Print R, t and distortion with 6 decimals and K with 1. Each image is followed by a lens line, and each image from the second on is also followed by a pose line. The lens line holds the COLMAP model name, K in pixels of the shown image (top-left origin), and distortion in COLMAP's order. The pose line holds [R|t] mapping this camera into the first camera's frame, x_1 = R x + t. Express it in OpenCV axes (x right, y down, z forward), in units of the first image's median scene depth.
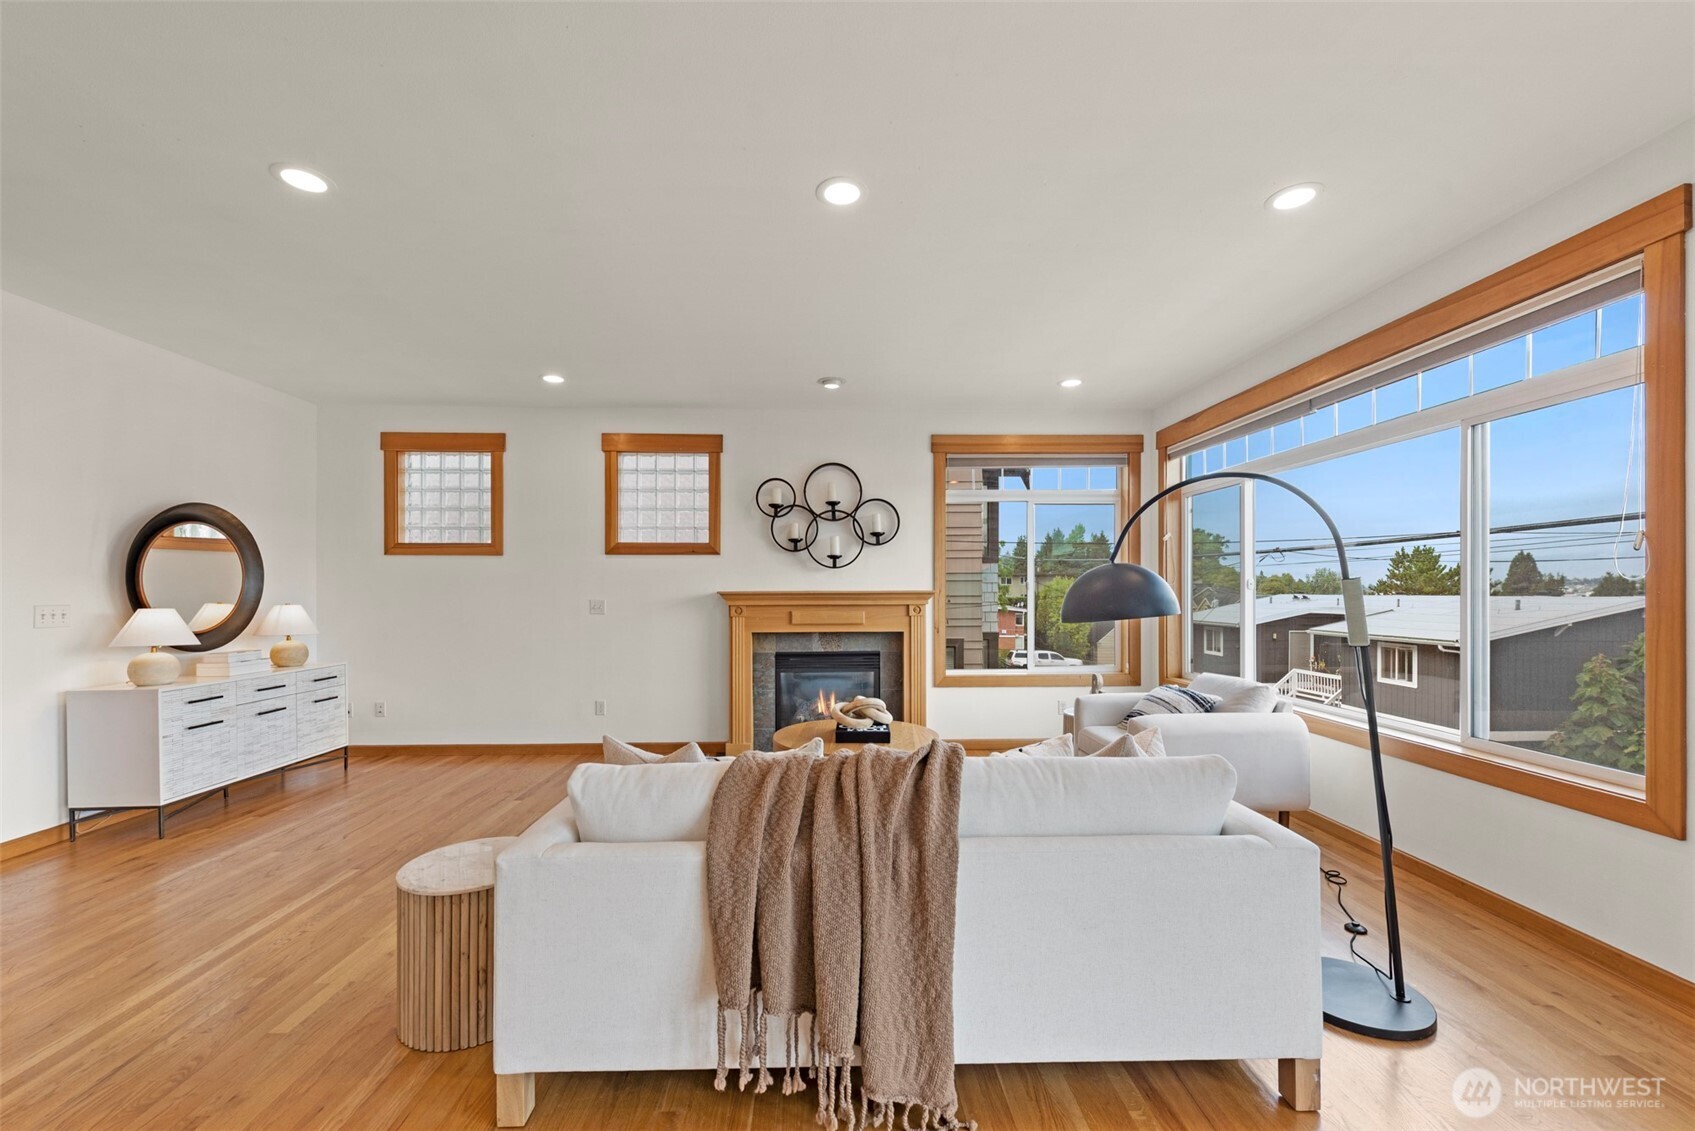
lens RADIAL K [[670.5, 0, 835.7], [0, 670.5, 593.0], [0, 0, 1]] dist [0.000778, -0.000018]
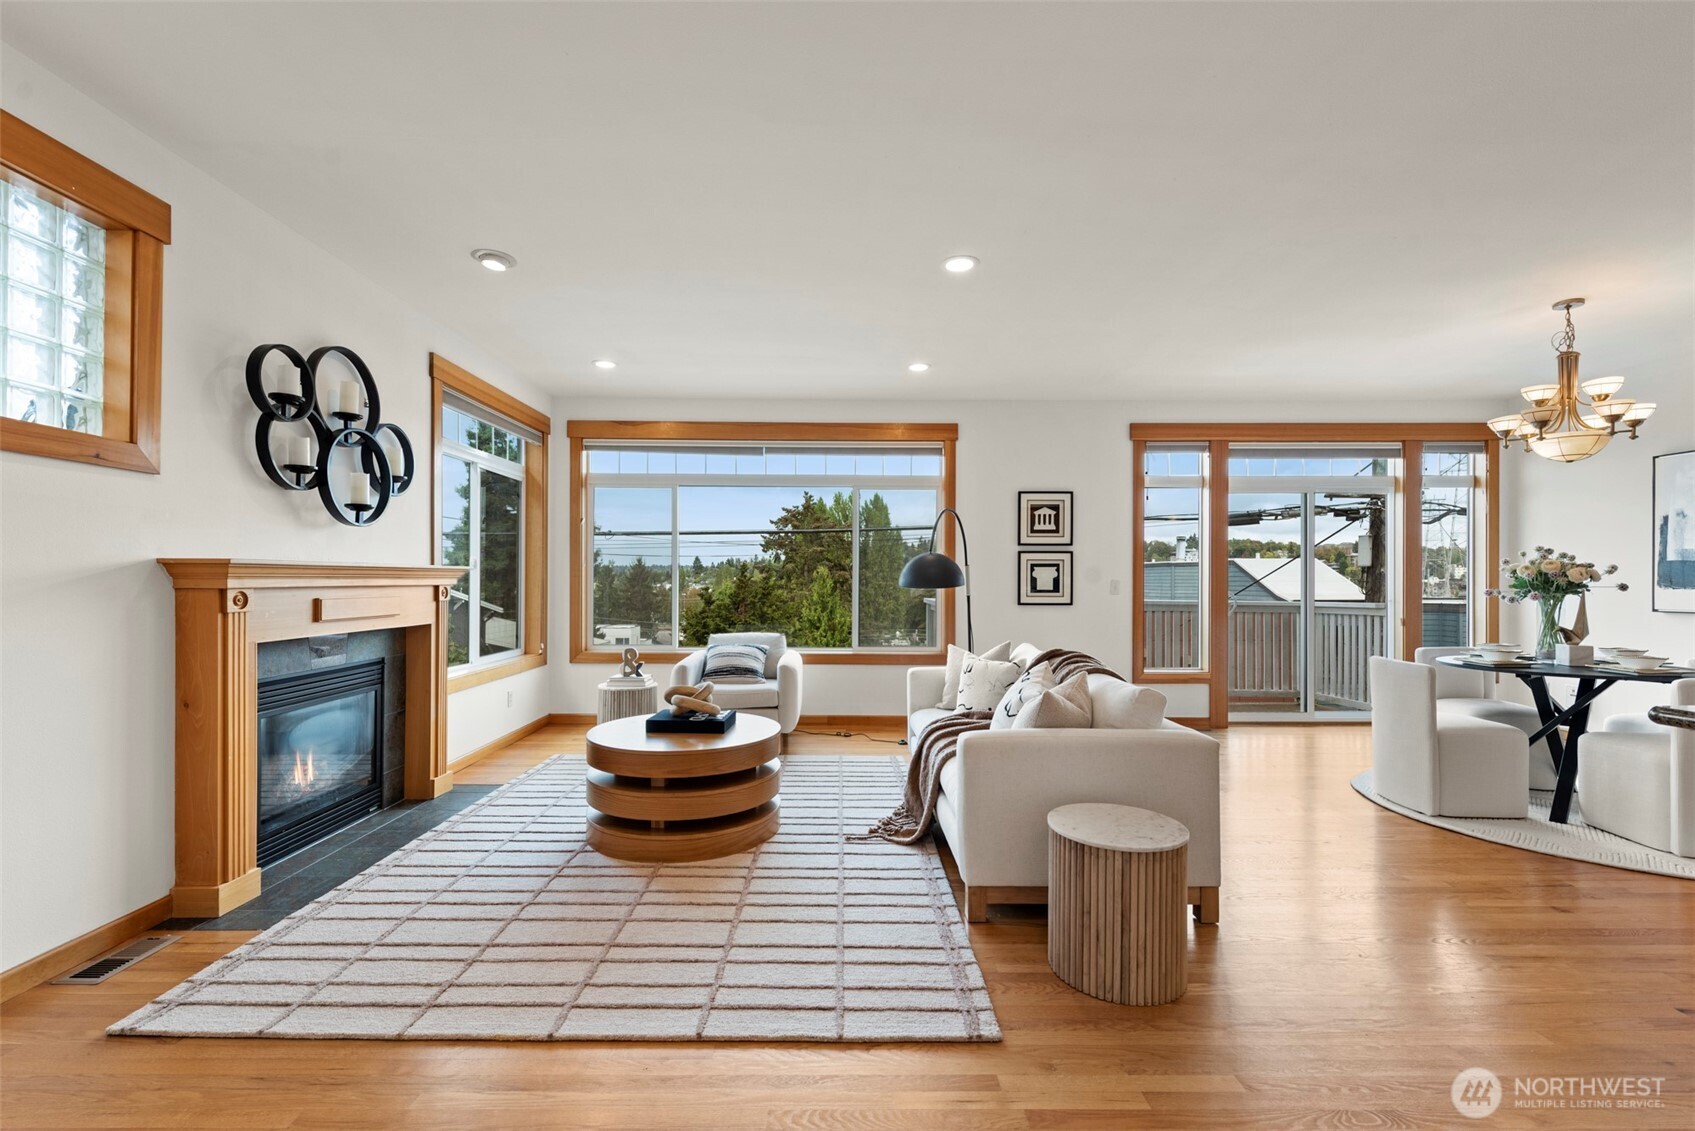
lens RADIAL K [[711.9, 0, 846.7], [0, 711.9, 598.8], [0, 0, 1]] dist [0.000698, -0.003037]
pose [[0.013969, -0.023906, 0.999617, -0.643123], [-0.001984, 0.999712, 0.023936, 0.012820], [-0.999900, -0.002318, 0.013917, 0.549366]]
